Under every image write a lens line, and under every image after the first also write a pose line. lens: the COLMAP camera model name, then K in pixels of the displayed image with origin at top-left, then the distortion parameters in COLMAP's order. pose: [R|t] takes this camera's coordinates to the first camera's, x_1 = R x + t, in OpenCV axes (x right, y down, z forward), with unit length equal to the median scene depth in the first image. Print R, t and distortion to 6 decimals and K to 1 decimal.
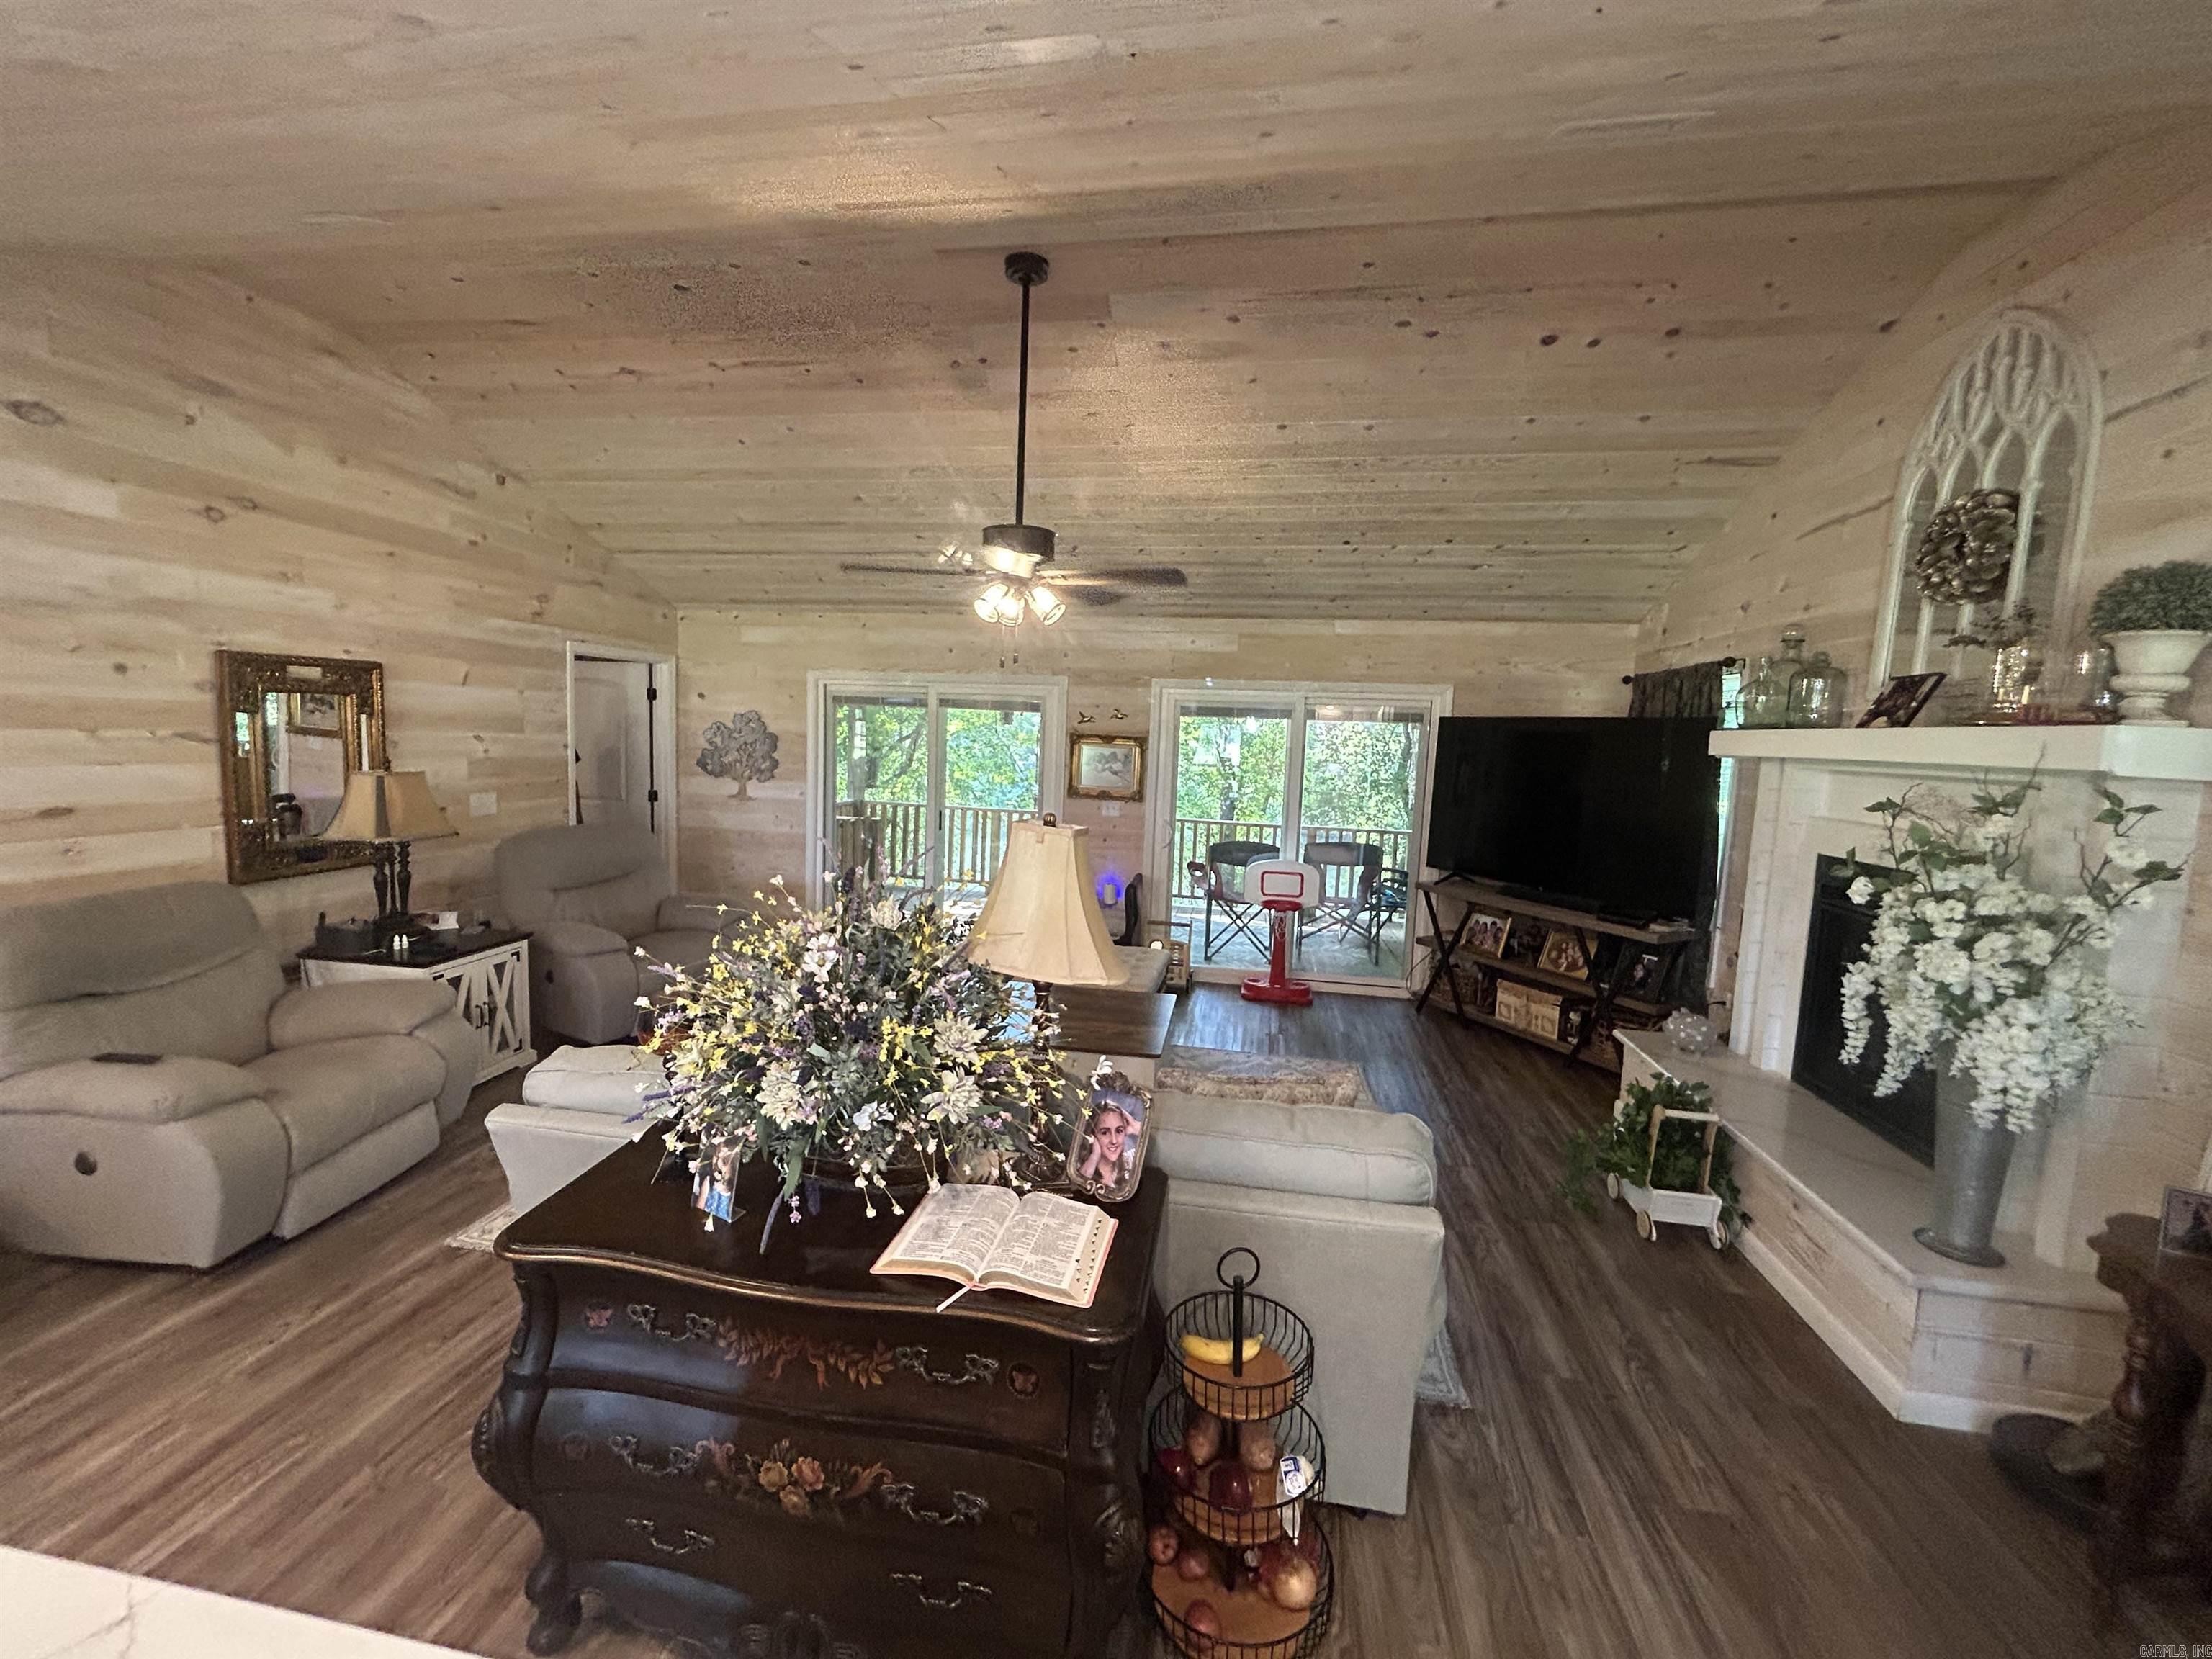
lens RADIAL K [[896.2, 0, 1100.3], [0, 896.2, 829.8], [0, 0, 1]] dist [-0.000910, 0.000441]
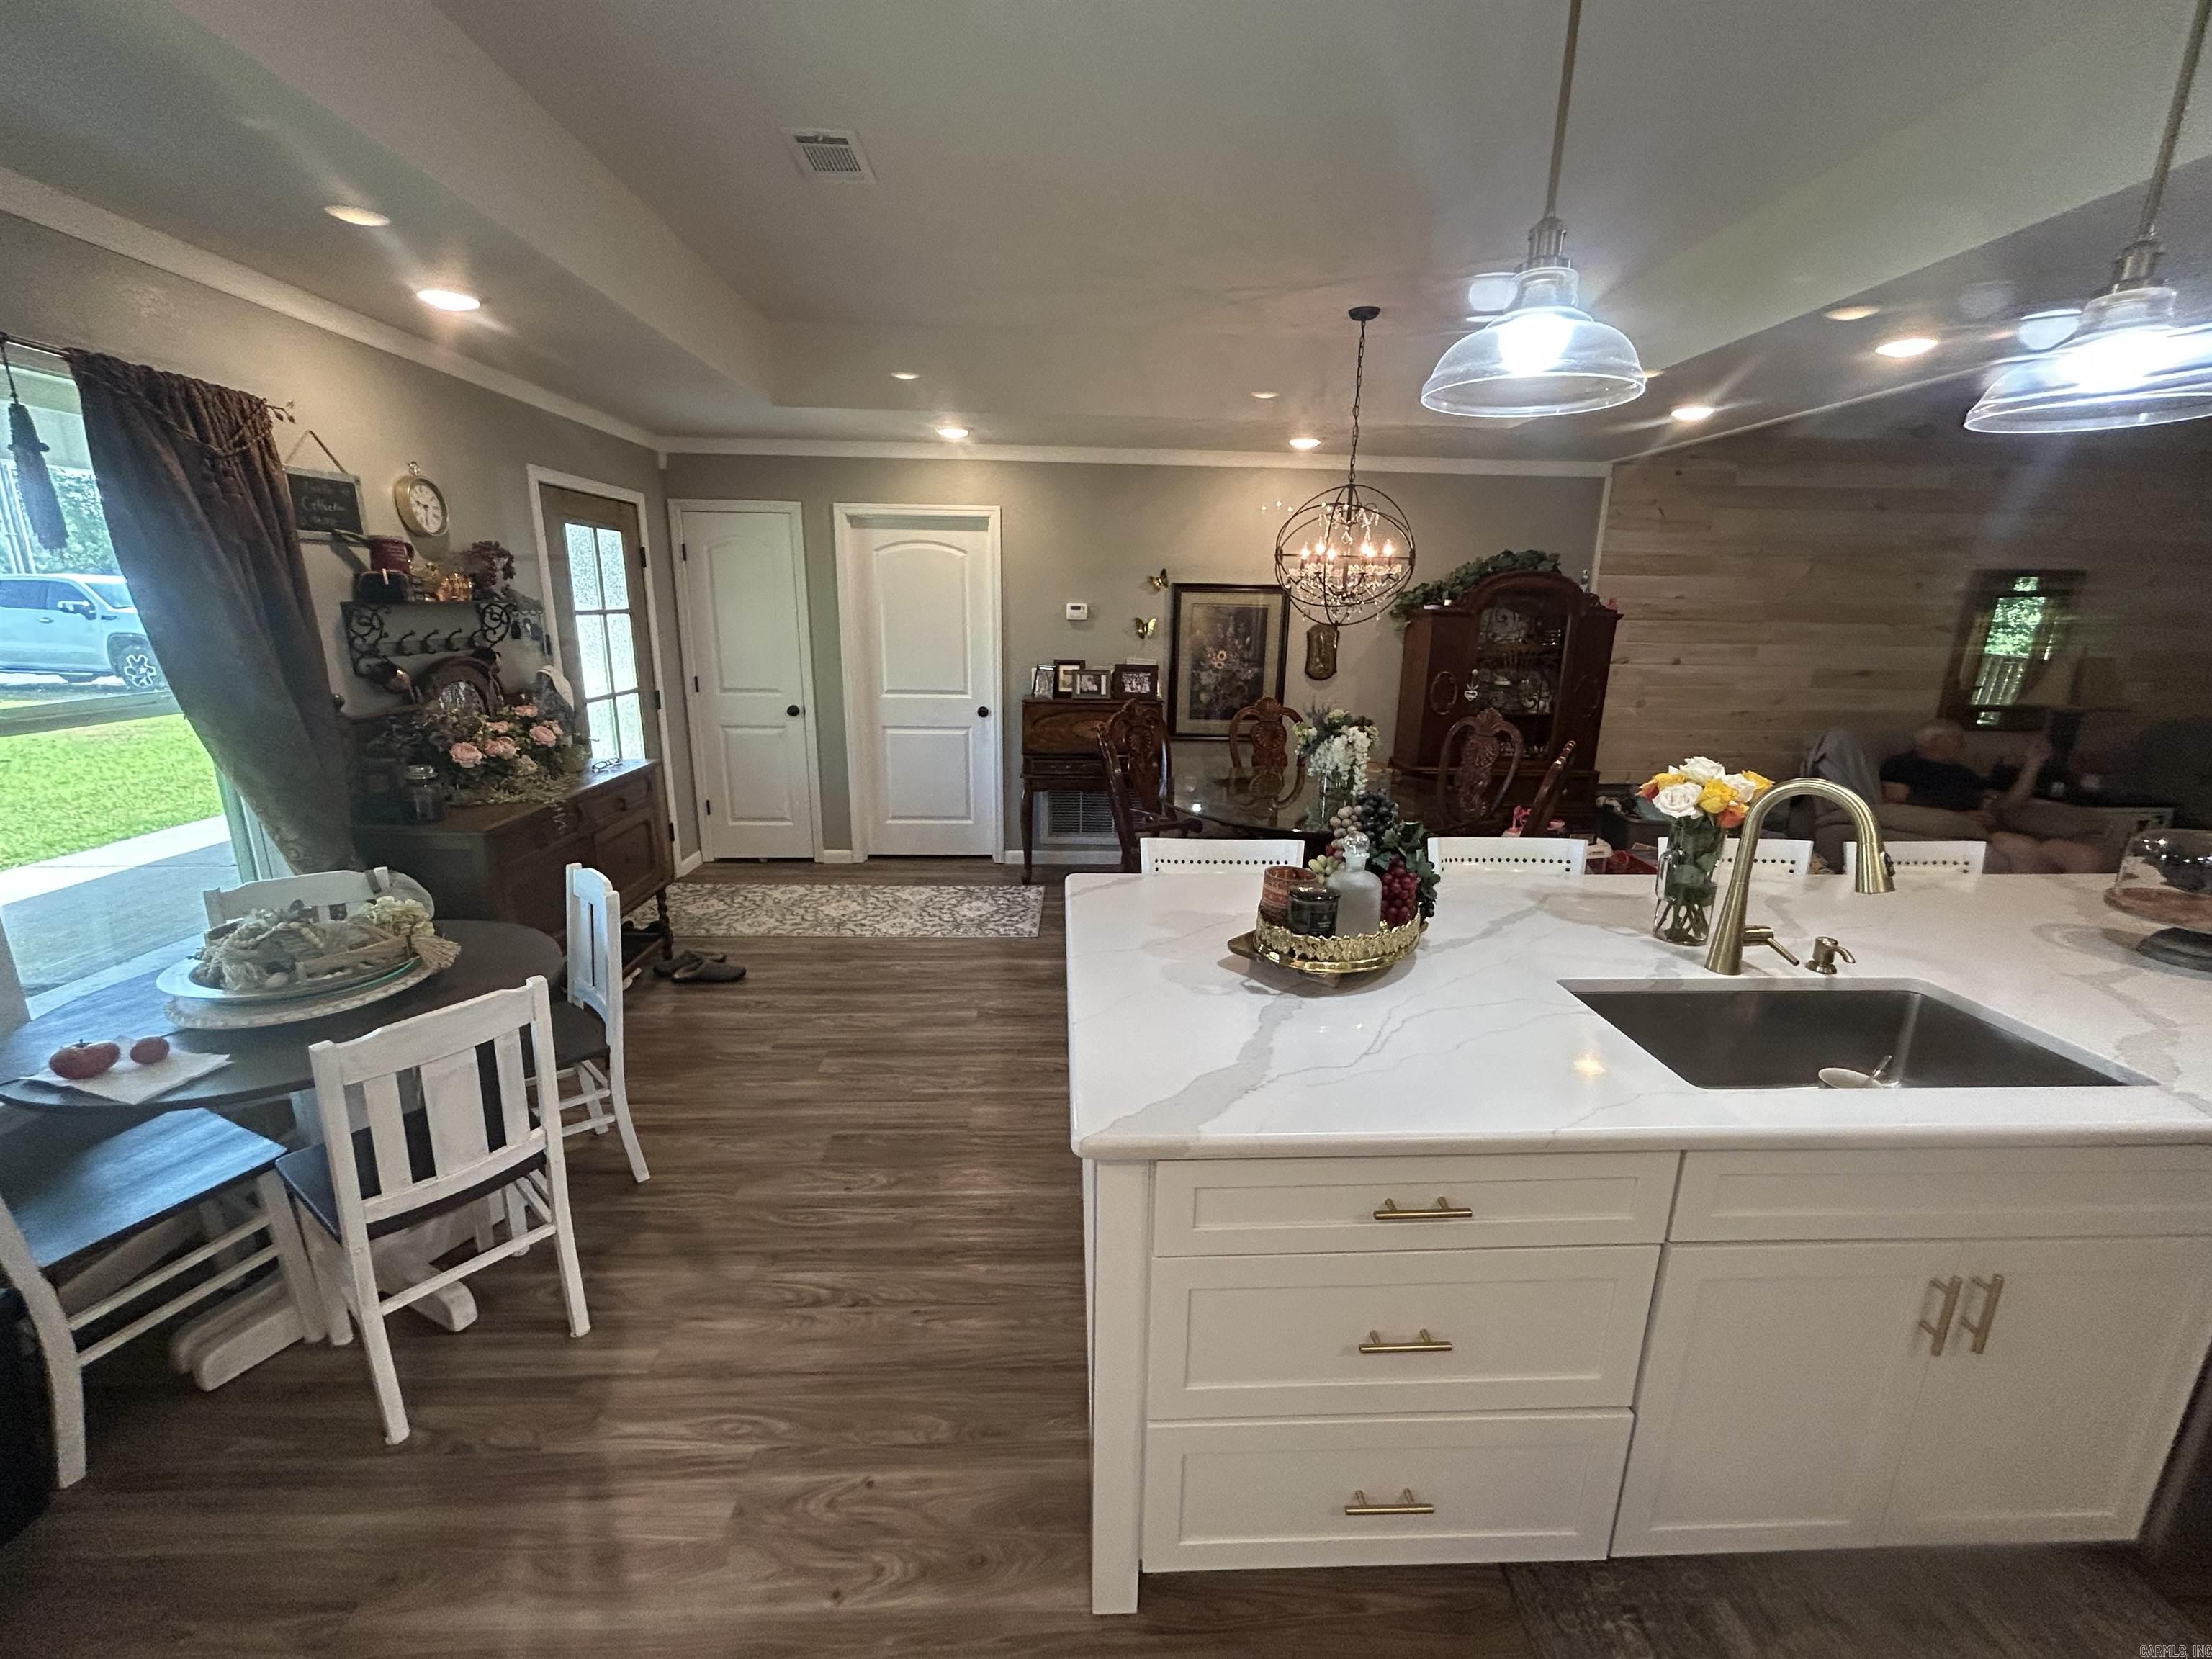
lens RADIAL K [[896.2, 0, 1099.6], [0, 896.2, 824.2], [0, 0, 1]] dist [-0.000910, 0.000441]
pose [[0.217088, 0.200520, -0.955335, 0.195207], [-0.113618, 0.977213, 0.179294, 0.108232], [0.969517, 0.069621, 0.234924, -0.714899]]
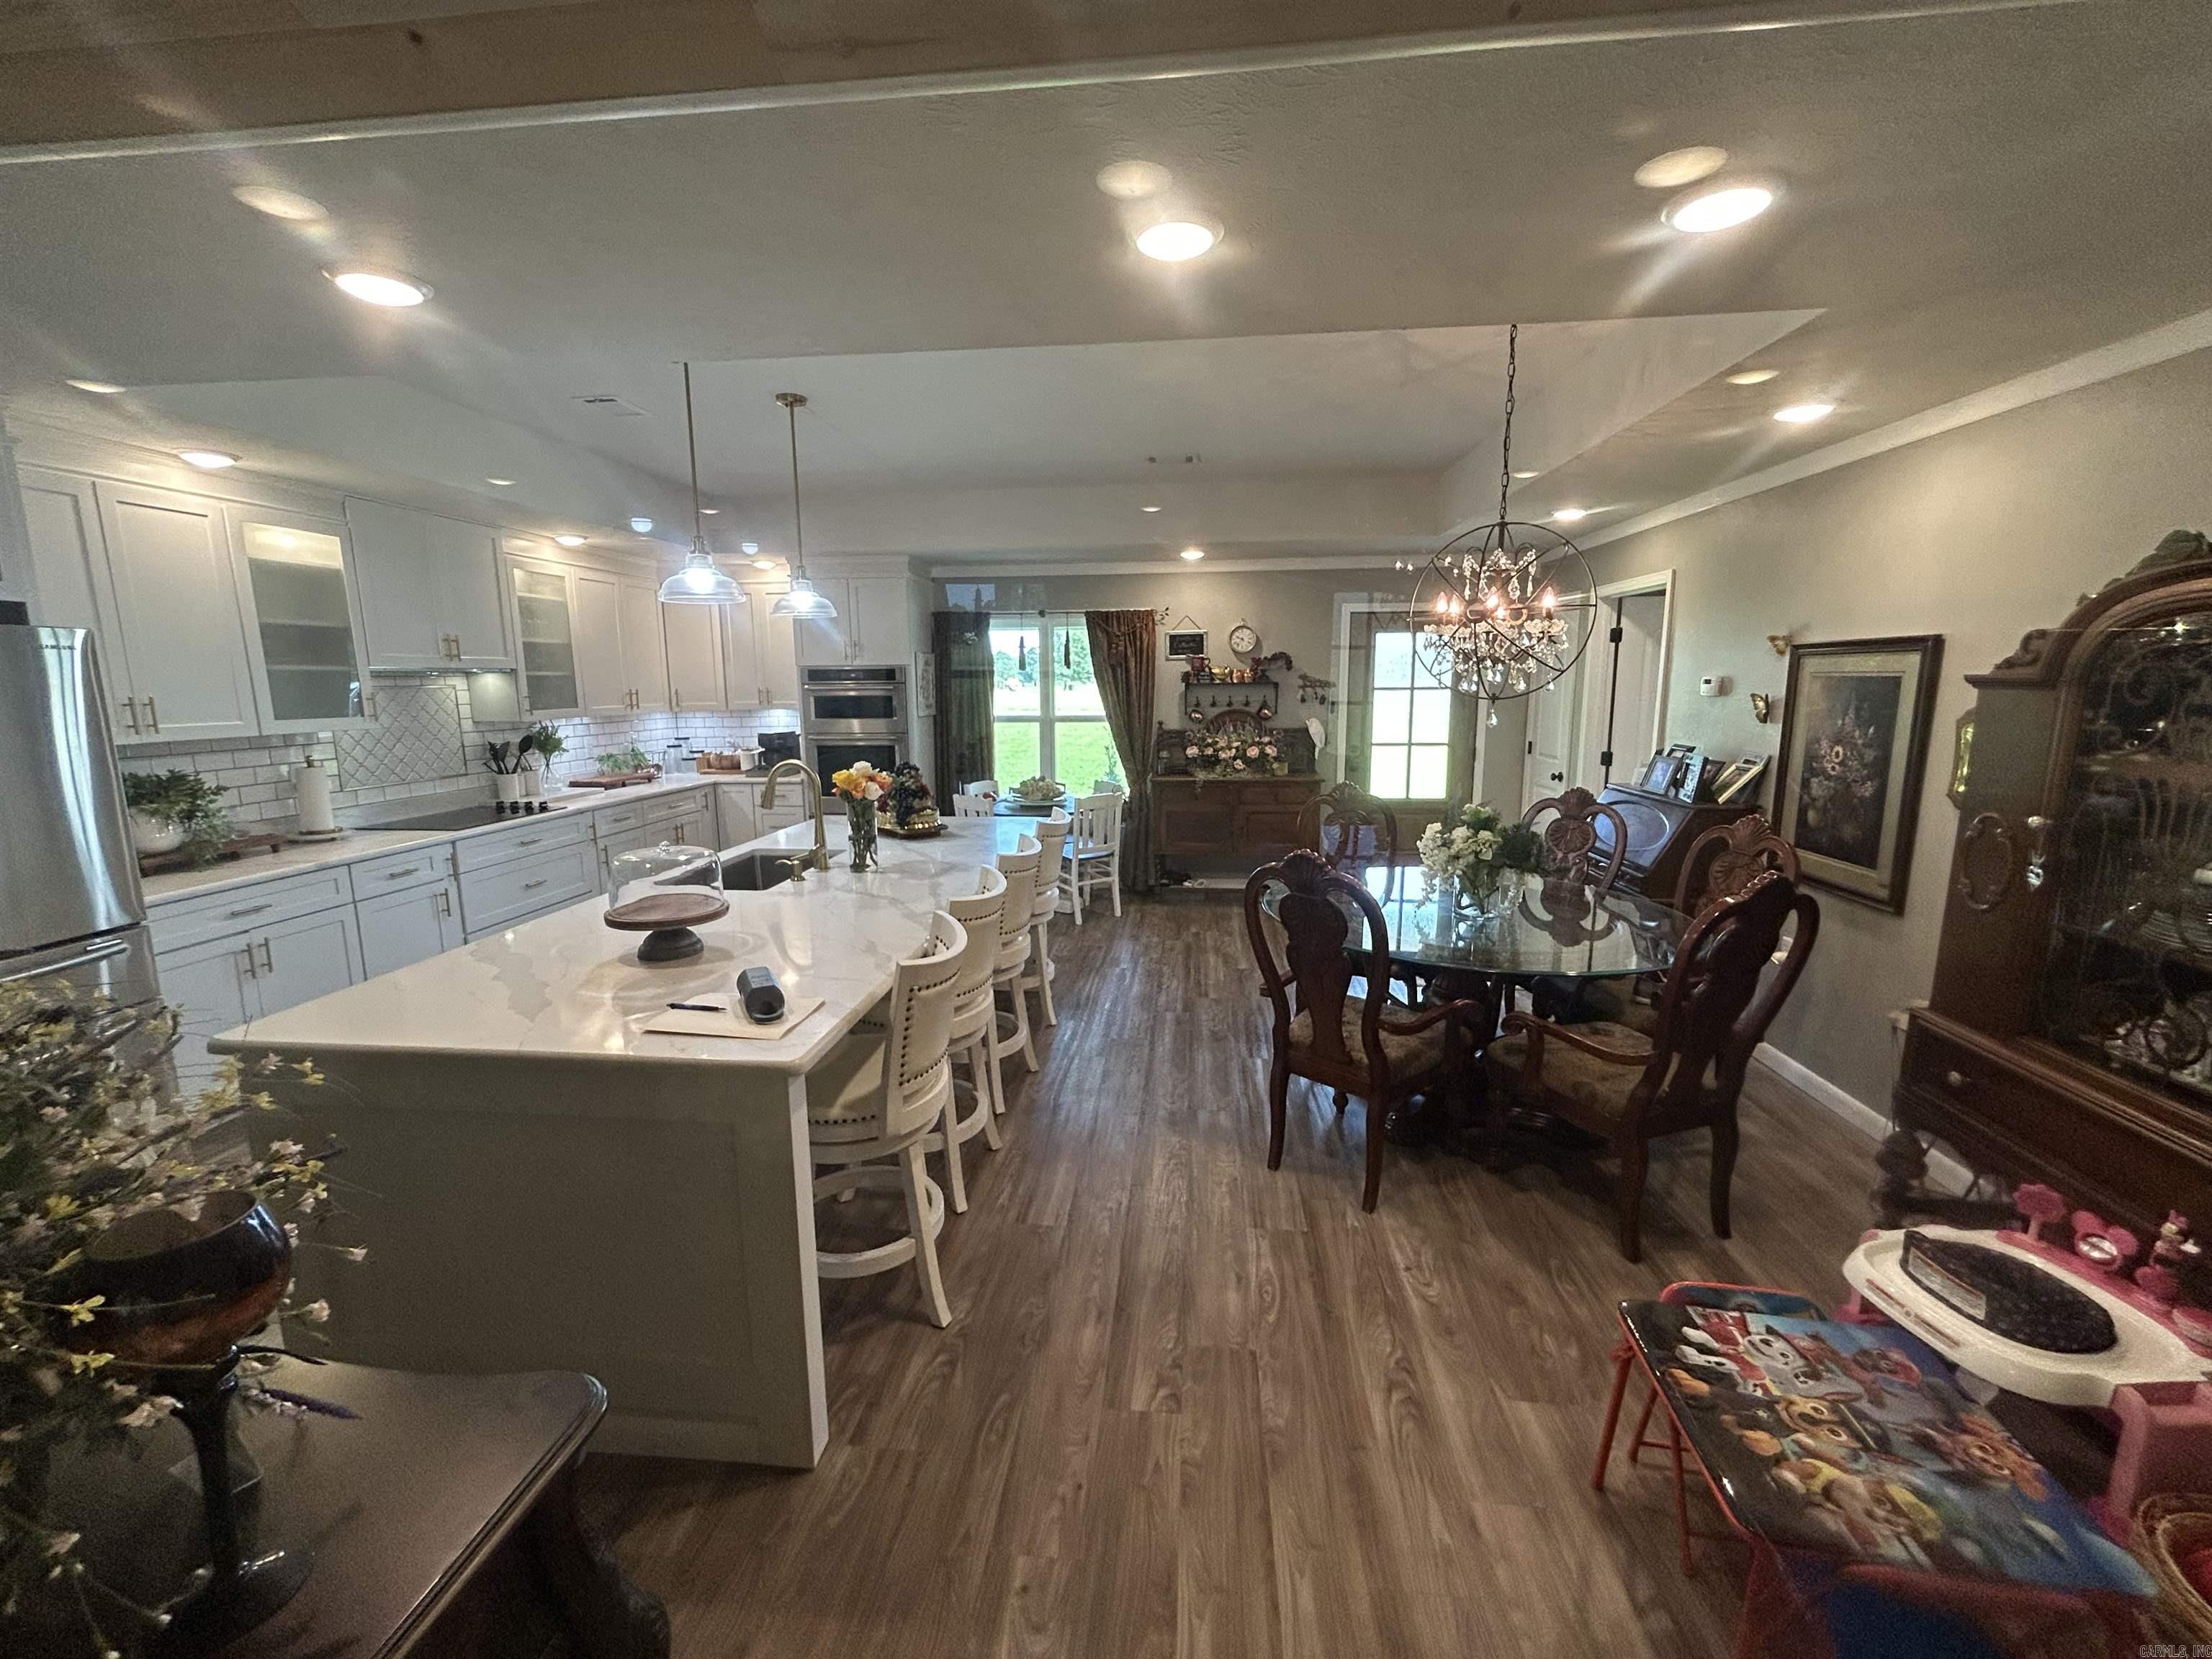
lens RADIAL K [[896.2, 0, 1102.3], [0, 896.2, 823.4], [0, 0, 1]] dist [-0.000910, 0.000441]
pose [[-0.996967, -0.019293, -0.075395, -0.405434], [-0.038403, 0.964581, 0.260976, -0.061720], [0.067689, 0.263080, -0.962397, 0.645980]]
